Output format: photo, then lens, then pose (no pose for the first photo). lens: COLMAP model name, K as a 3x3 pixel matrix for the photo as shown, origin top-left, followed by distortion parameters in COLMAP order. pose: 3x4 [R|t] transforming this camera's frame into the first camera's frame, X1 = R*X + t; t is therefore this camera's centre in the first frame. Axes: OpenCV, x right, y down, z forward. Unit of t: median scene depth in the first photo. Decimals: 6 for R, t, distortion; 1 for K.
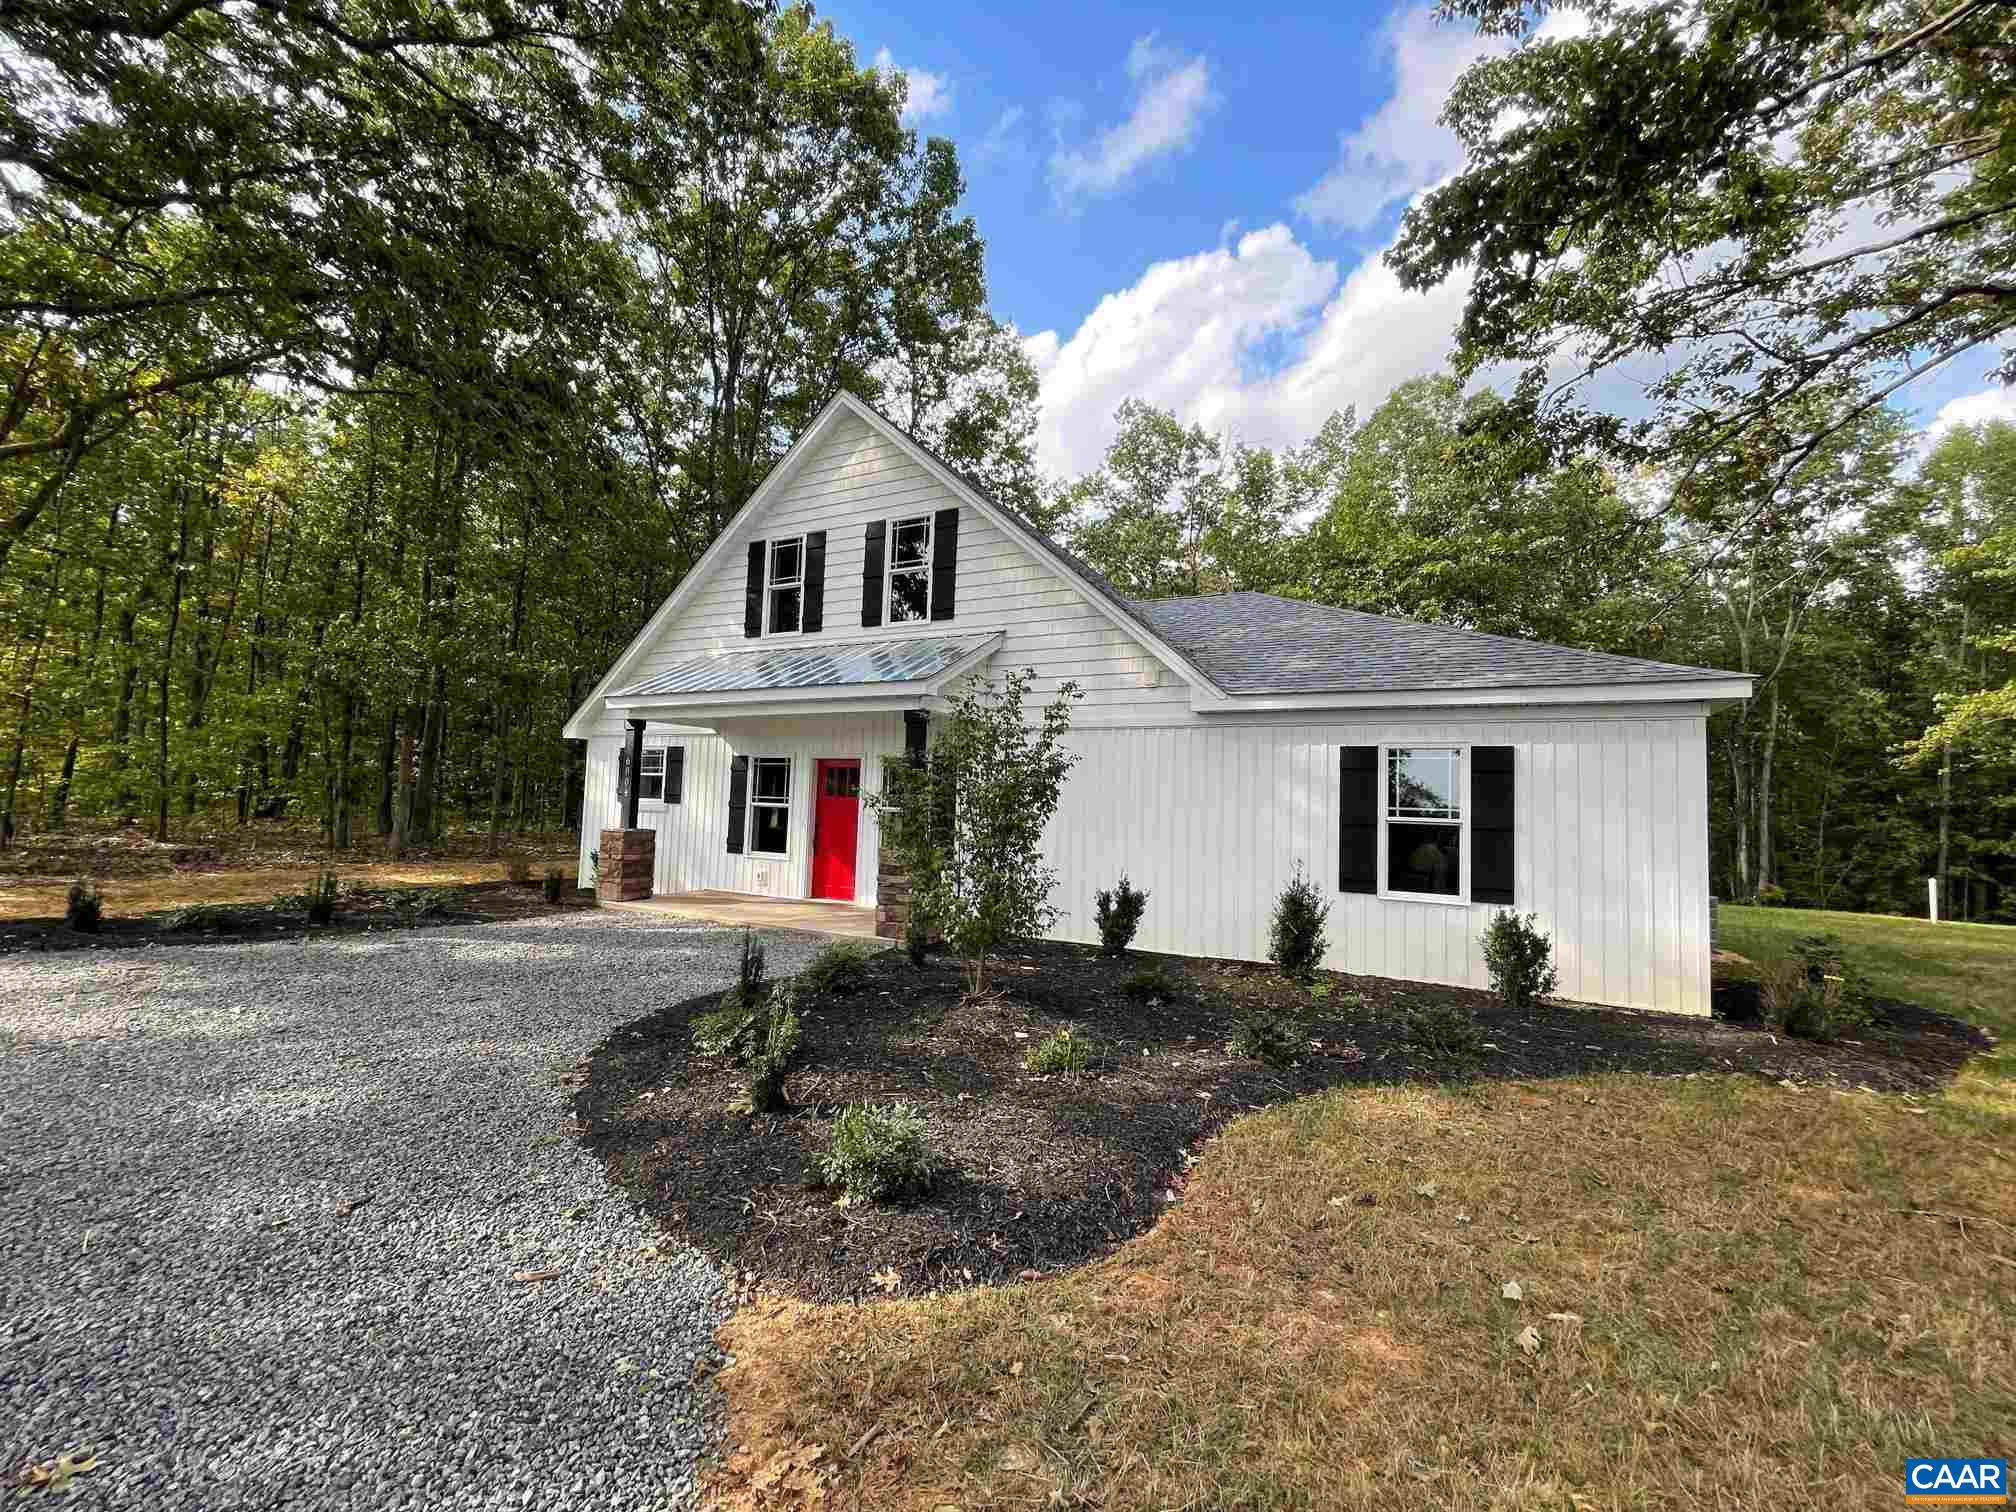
lens RADIAL K [[810.9, 0, 1008.1], [0, 810.9, 758.5], [0, 0, 1]] dist [0.000991, 0.000598]
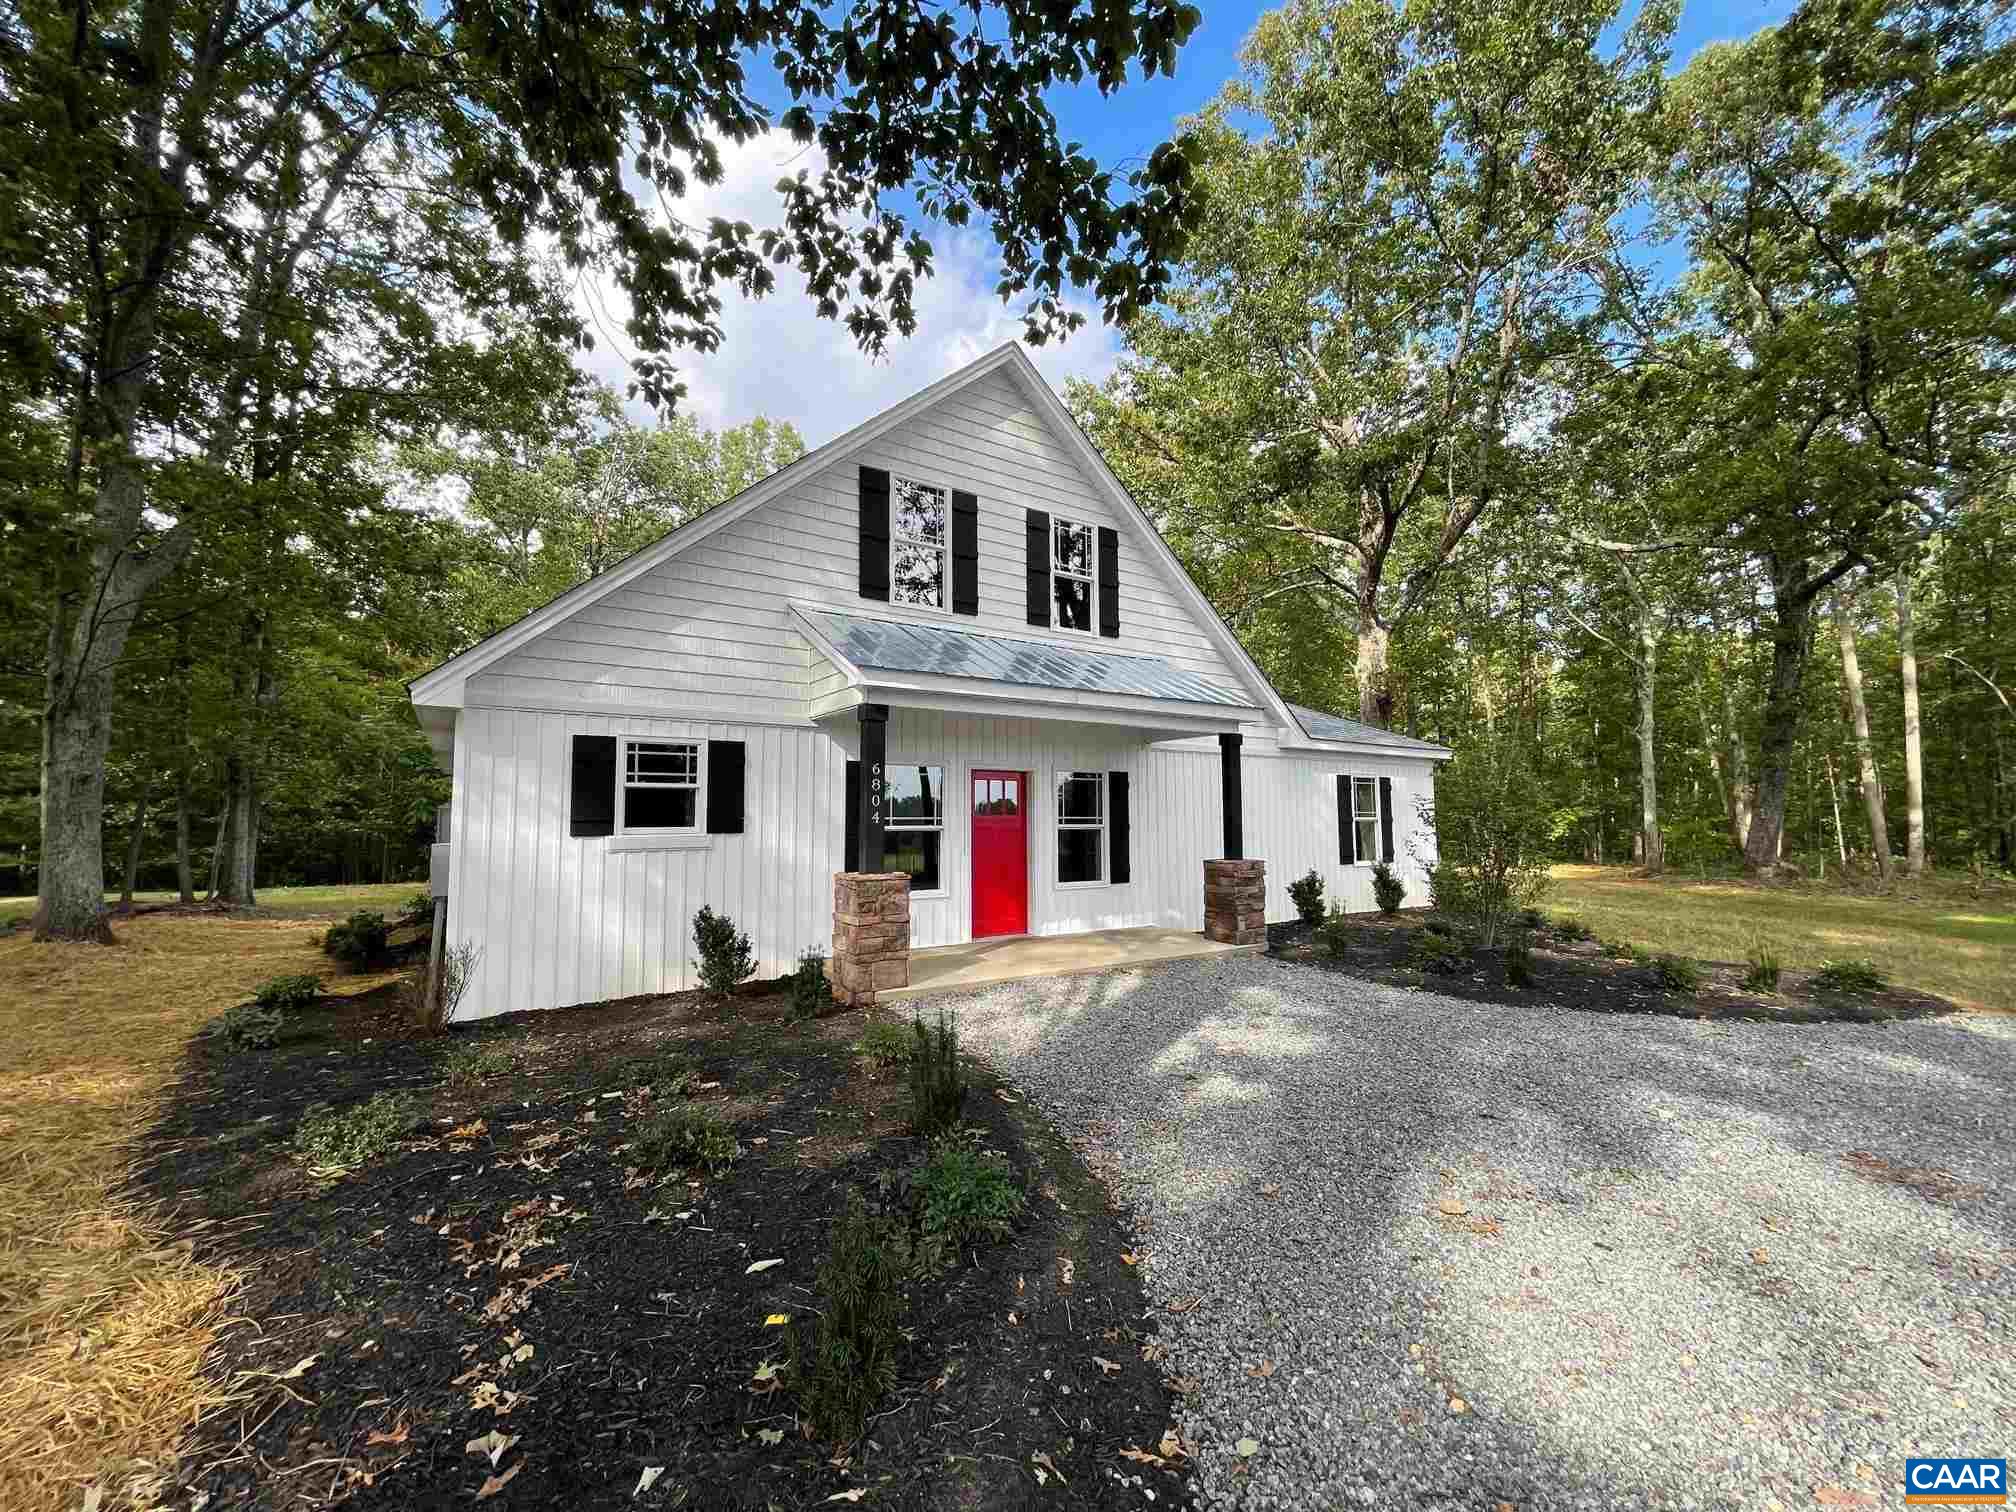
lens RADIAL K [[810.3, 0, 1008.8], [0, 810.3, 758.4], [0, 0, 1]] dist [-0.001773, 0.000317]
pose [[0.474174, 0.027250, 0.880010, -0.962527], [-0.038643, 0.999202, -0.010118, -0.004181], [-0.879583, -0.029208, 0.474848, 0.586395]]
